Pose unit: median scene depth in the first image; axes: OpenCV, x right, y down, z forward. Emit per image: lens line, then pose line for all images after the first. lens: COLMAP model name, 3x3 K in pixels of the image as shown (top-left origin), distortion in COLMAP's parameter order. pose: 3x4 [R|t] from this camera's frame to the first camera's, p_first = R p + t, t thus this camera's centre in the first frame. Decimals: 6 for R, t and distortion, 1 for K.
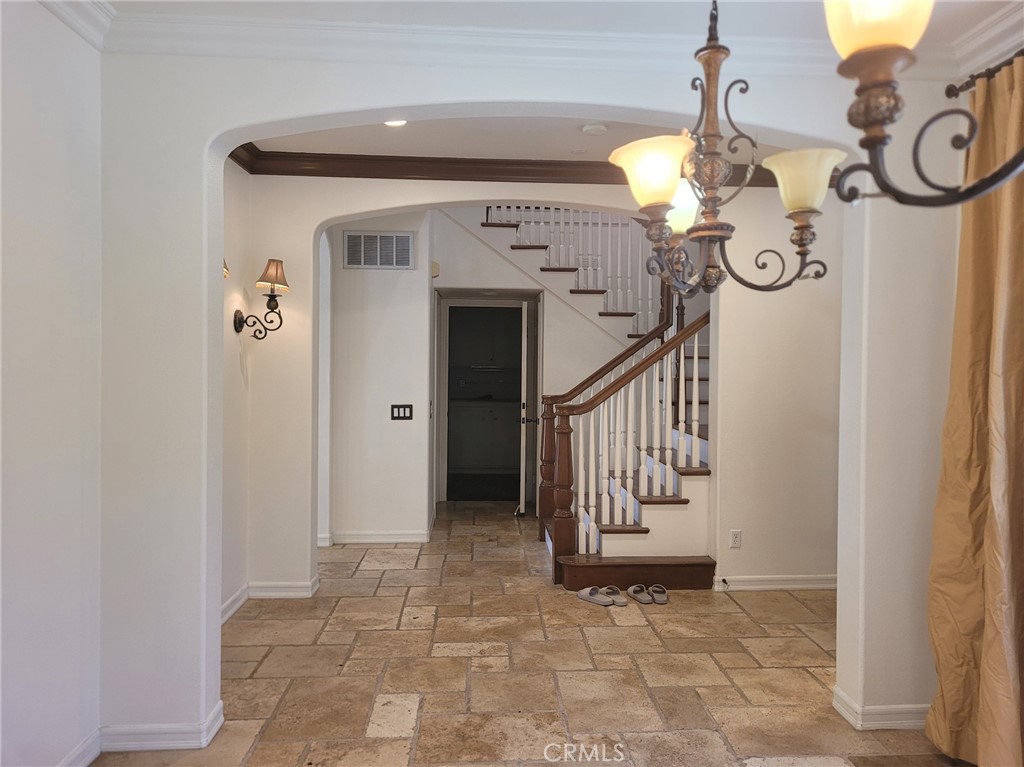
lens RADIAL K [[770.4, 0, 508.1], [0, 770.4, 376.2], [0, 0, 1]] dist [0.003709, 0.002622]
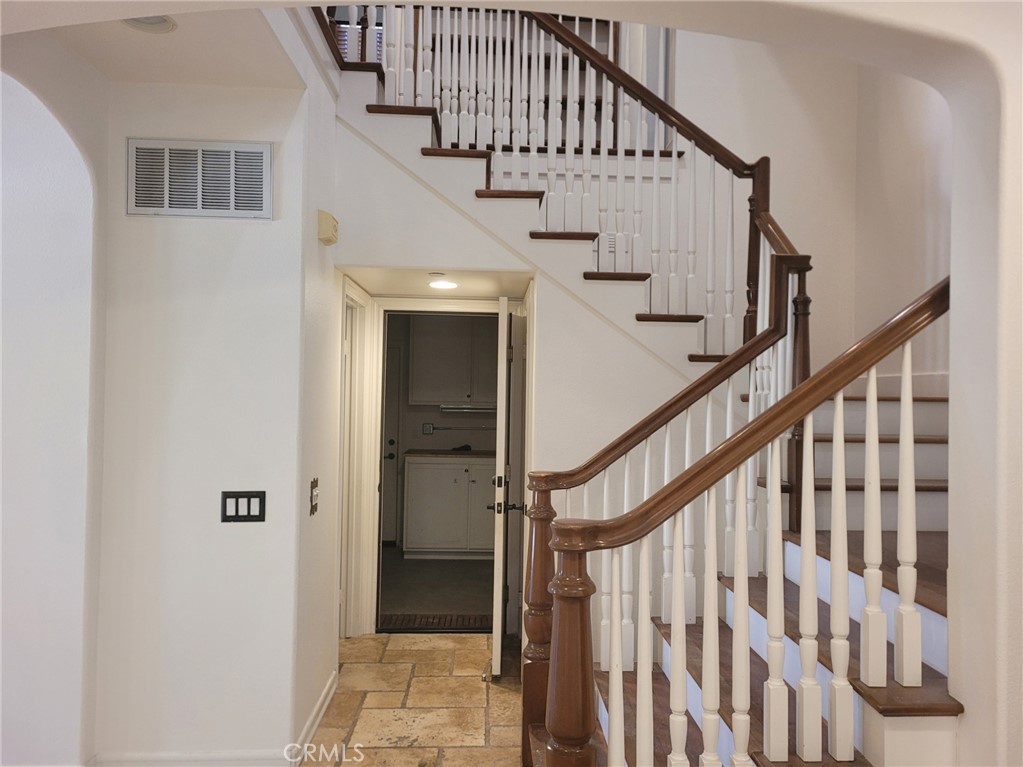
lens RADIAL K [[769.6, 0, 518.7], [0, 769.6, 385.6], [0, 0, 1]] dist [0.003709, 0.002622]
pose [[0.999960, 0.006873, 0.005652, 0.034587], [-0.006692, 0.999483, -0.031459, -0.016150], [-0.005865, 0.031420, 0.999489, 0.498467]]
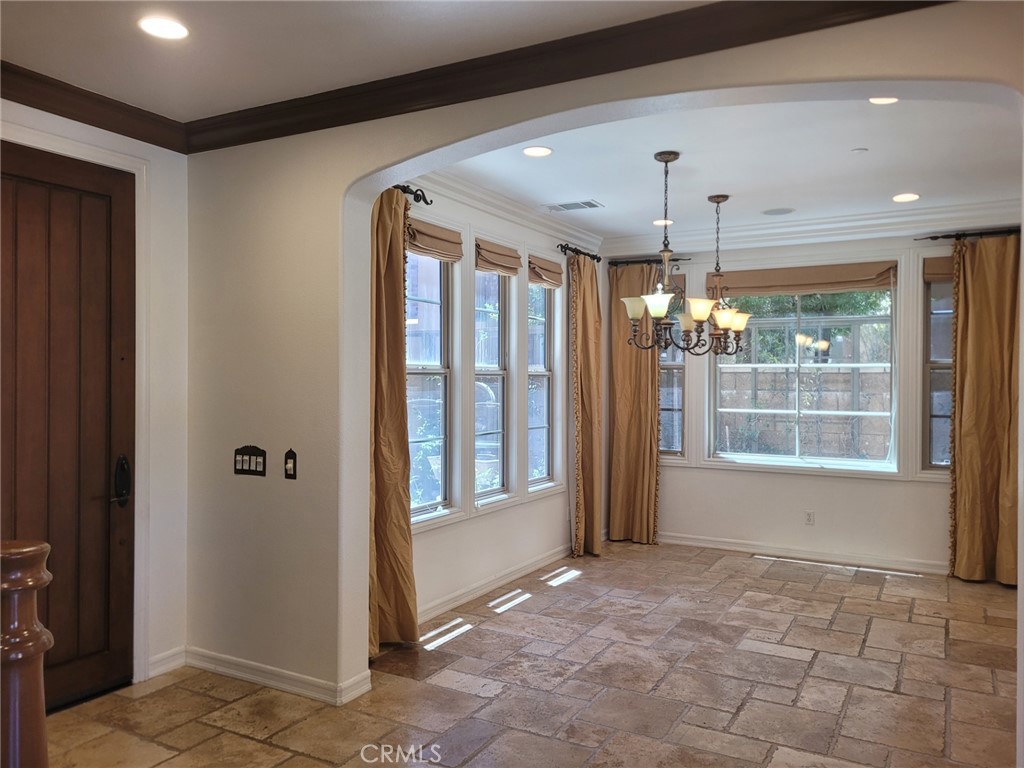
lens RADIAL K [[770.4, 0, 514.4], [0, 770.4, 383.1], [0, 0, 1]] dist [0.003709, 0.002622]
pose [[-0.847112, -0.012163, 0.531276, -0.601761], [0.008310, 0.999313, 0.036128, -0.085511], [-0.531350, 0.035019, -0.846428, 3.181372]]
